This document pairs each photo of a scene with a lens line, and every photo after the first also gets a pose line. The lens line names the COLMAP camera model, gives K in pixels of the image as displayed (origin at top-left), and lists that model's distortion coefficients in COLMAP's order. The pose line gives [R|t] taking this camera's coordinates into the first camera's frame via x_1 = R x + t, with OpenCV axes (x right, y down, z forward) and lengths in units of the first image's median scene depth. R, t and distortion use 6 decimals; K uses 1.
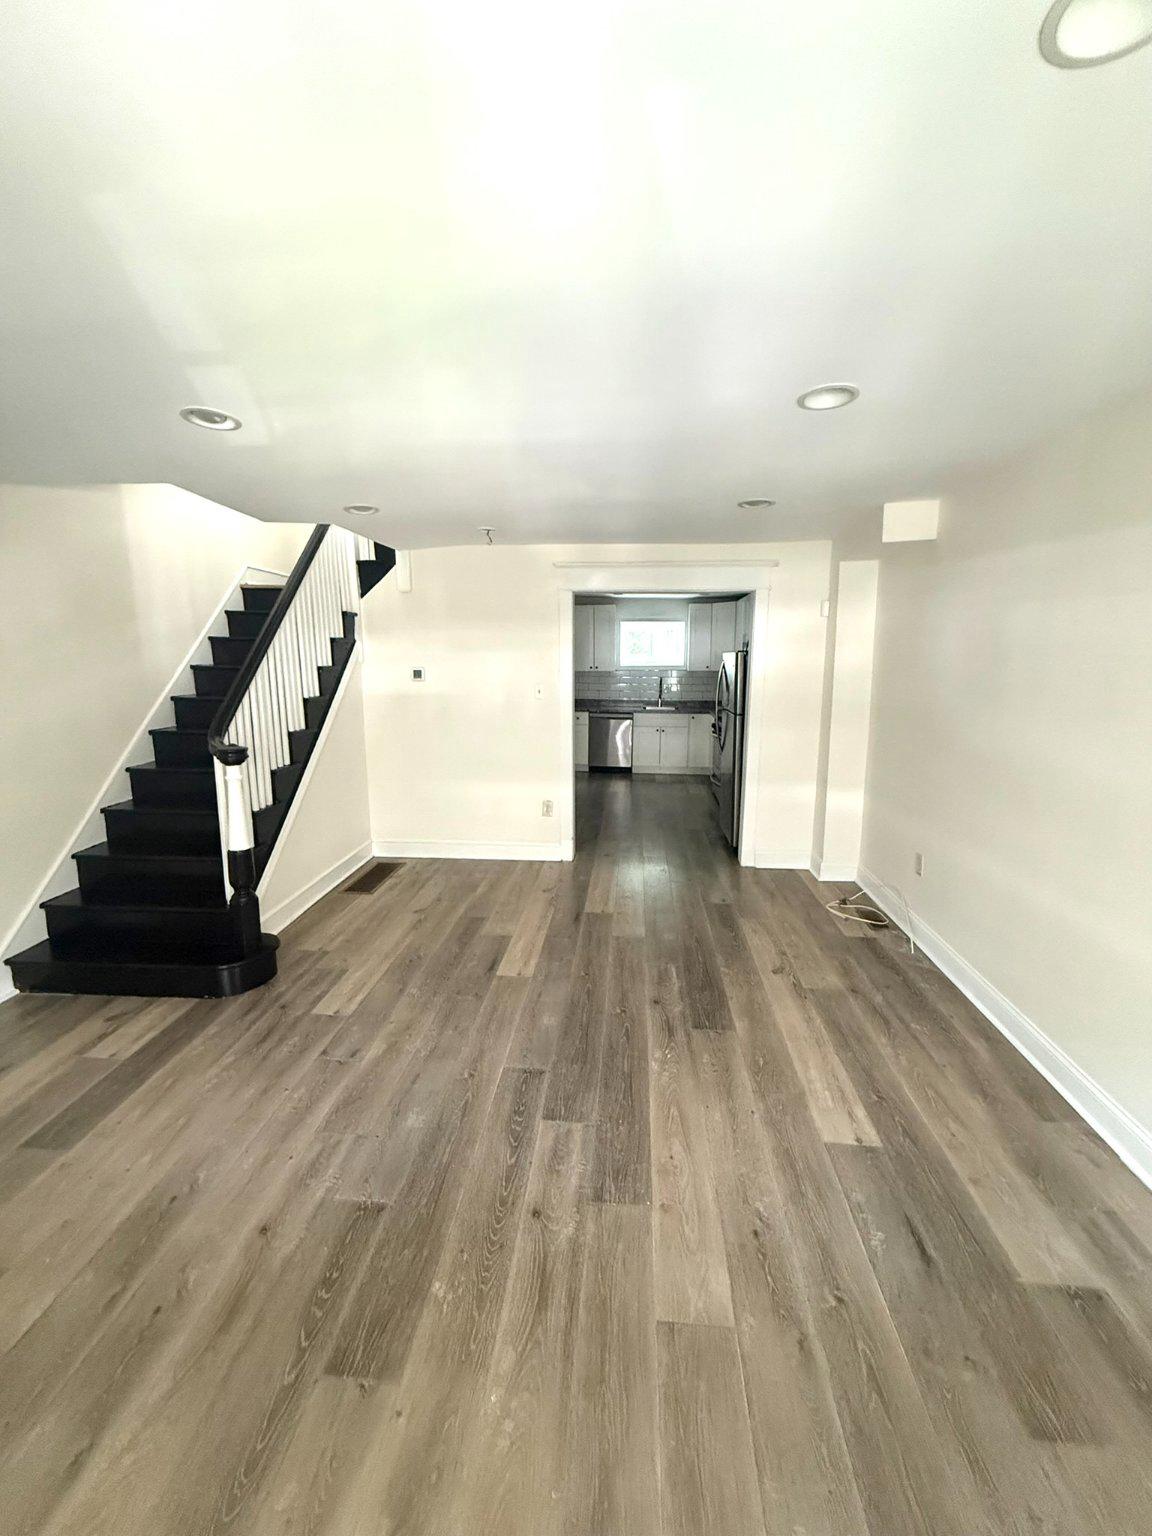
lens RADIAL K [[626.3, 0, 576.0], [0, 626.3, 768.0], [0, 0, 1]] dist [-0.002819, -0.000341]
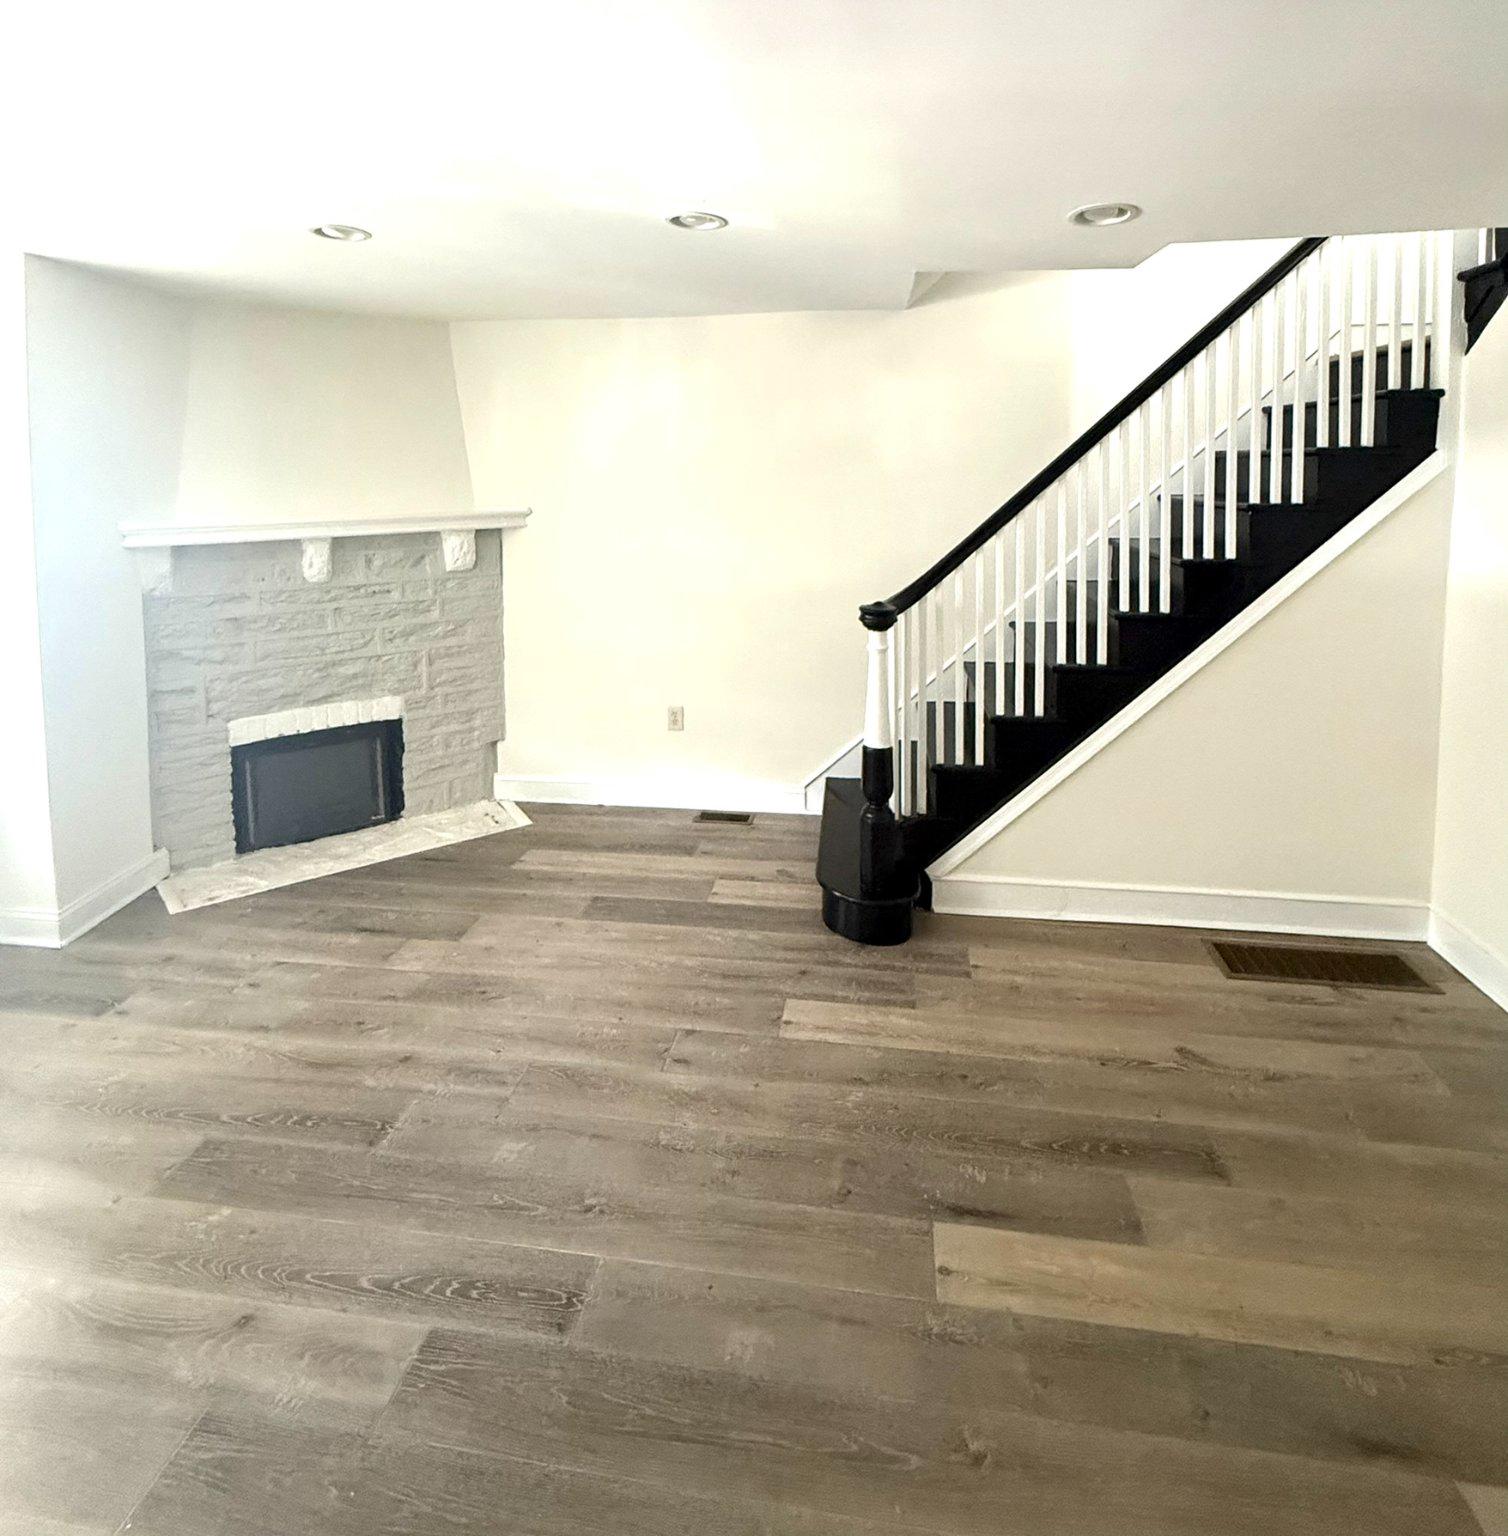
lens RADIAL K [[718.0, 0, 754.0], [0, 718.0, 768.0], [0, 0, 1]] dist [0.003099, 0.000255]
pose [[-0.023219, 0.375338, -0.926597, 0.250050], [-0.170943, 0.911707, 0.373590, -0.164697], [0.985007, 0.167069, 0.042993, 0.773965]]
